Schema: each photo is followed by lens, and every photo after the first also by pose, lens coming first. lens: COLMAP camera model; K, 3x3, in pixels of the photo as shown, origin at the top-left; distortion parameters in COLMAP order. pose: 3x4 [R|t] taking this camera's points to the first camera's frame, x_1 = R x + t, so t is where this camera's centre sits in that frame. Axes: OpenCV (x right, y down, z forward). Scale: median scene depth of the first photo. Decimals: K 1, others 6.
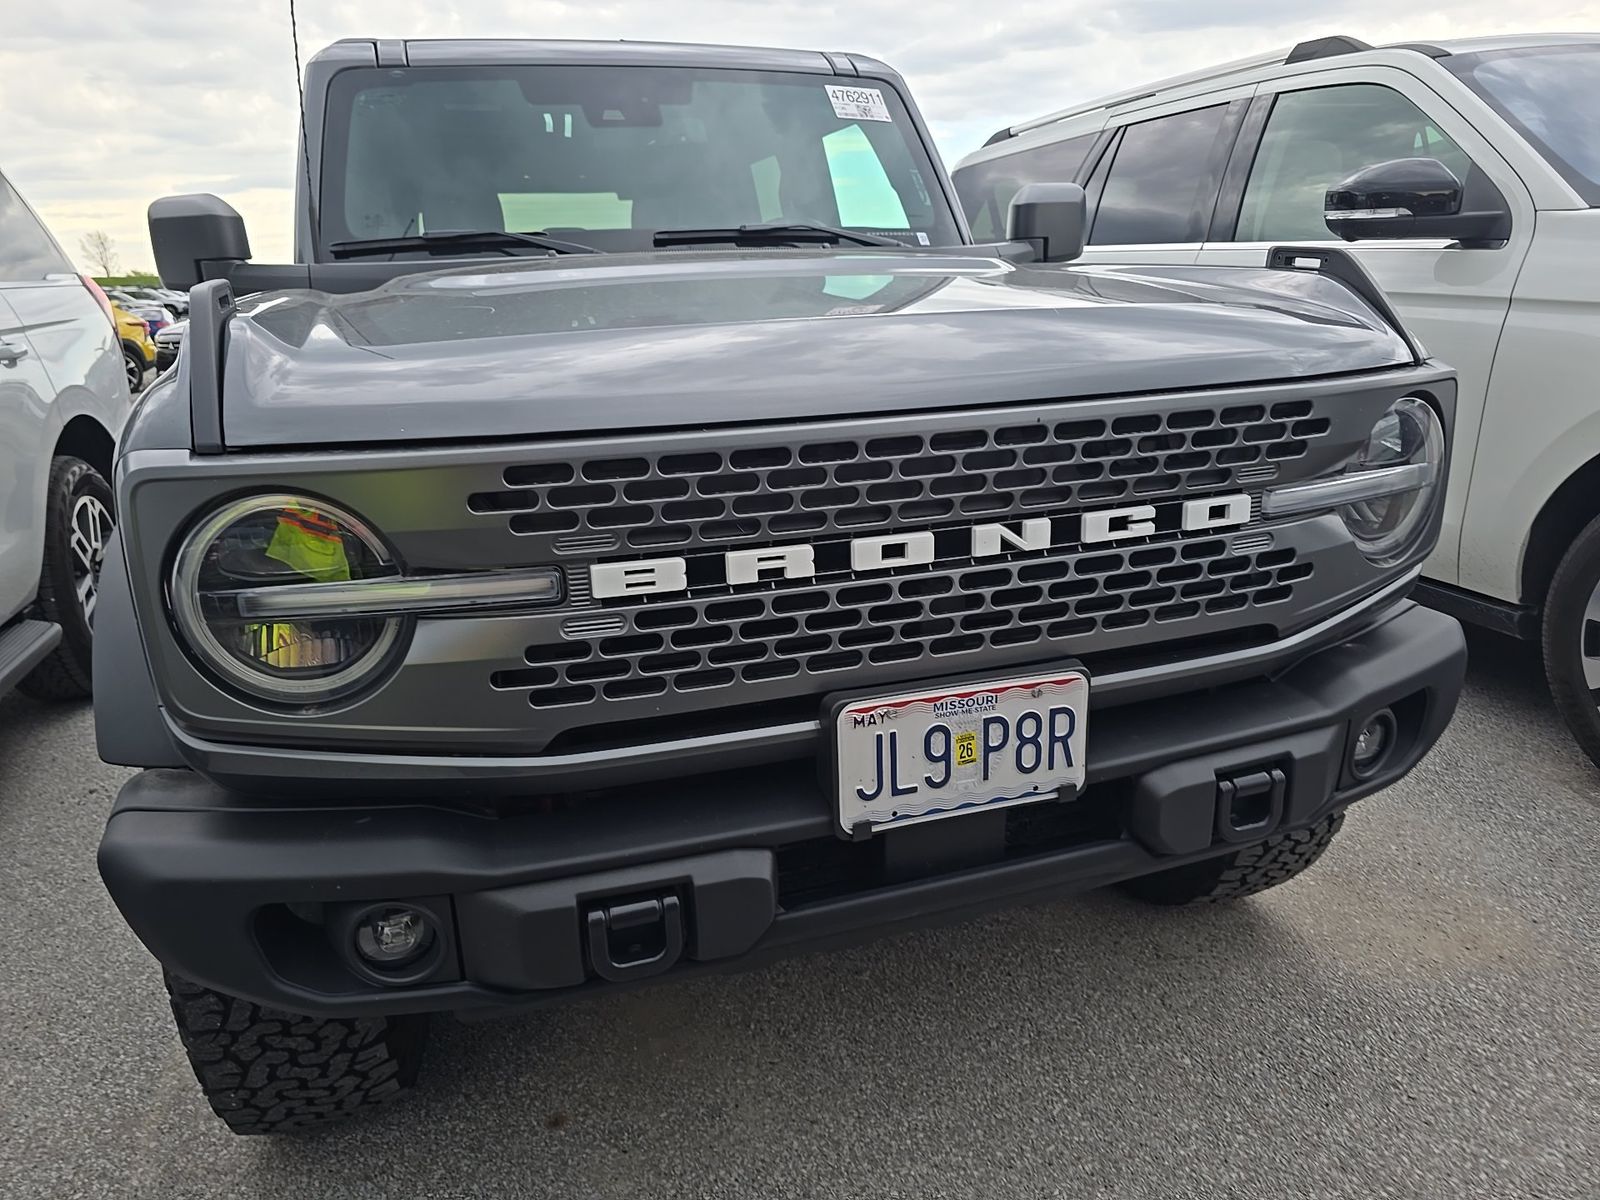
lens RADIAL K [[1075.6, 0, 800.0], [0, 1075.6, 600.0], [0, 0, 1]] dist [0.097716, -0.101838]
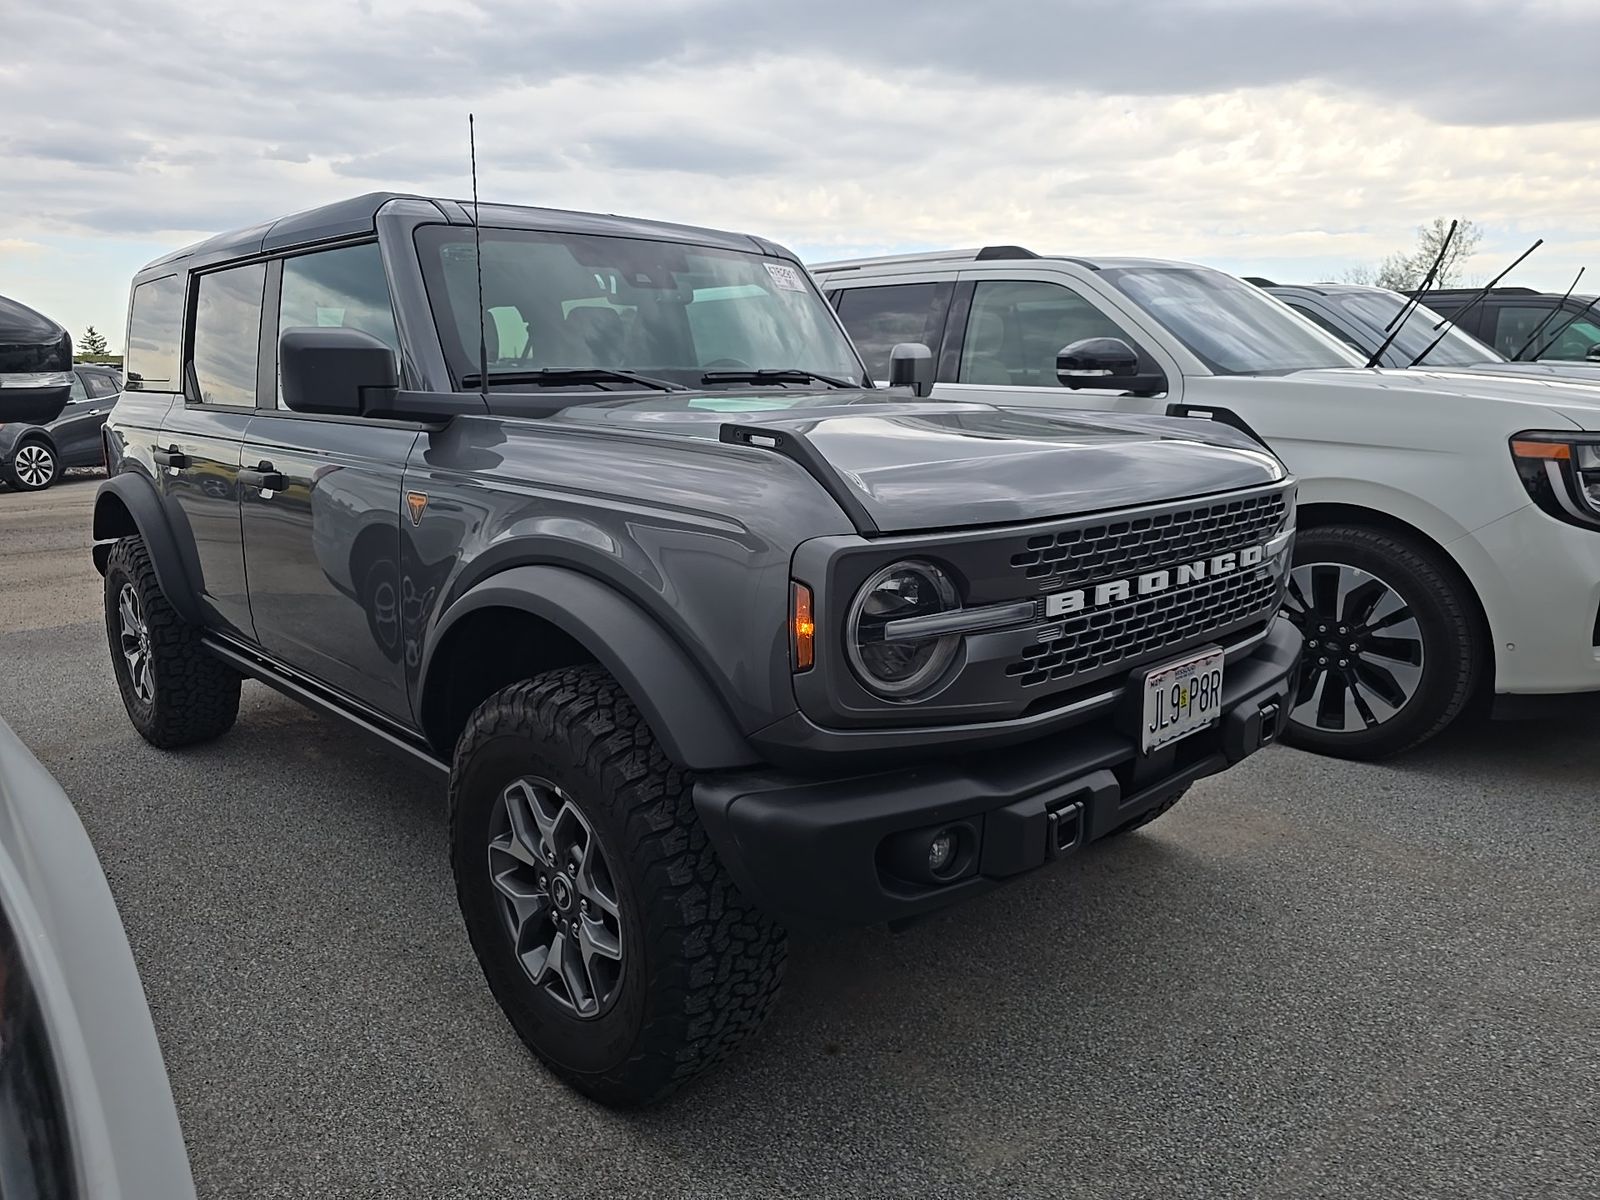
lens RADIAL K [[1075.6, 0, 800.0], [0, 1075.6, 600.0], [0, 0, 1]] dist [0.097716, -0.101838]
pose [[0.900658, -0.057029, 0.430771, -1.132075], [0.096623, 0.992815, -0.070583, 0.048457], [-0.423651, 0.105193, 0.899697, -0.296395]]
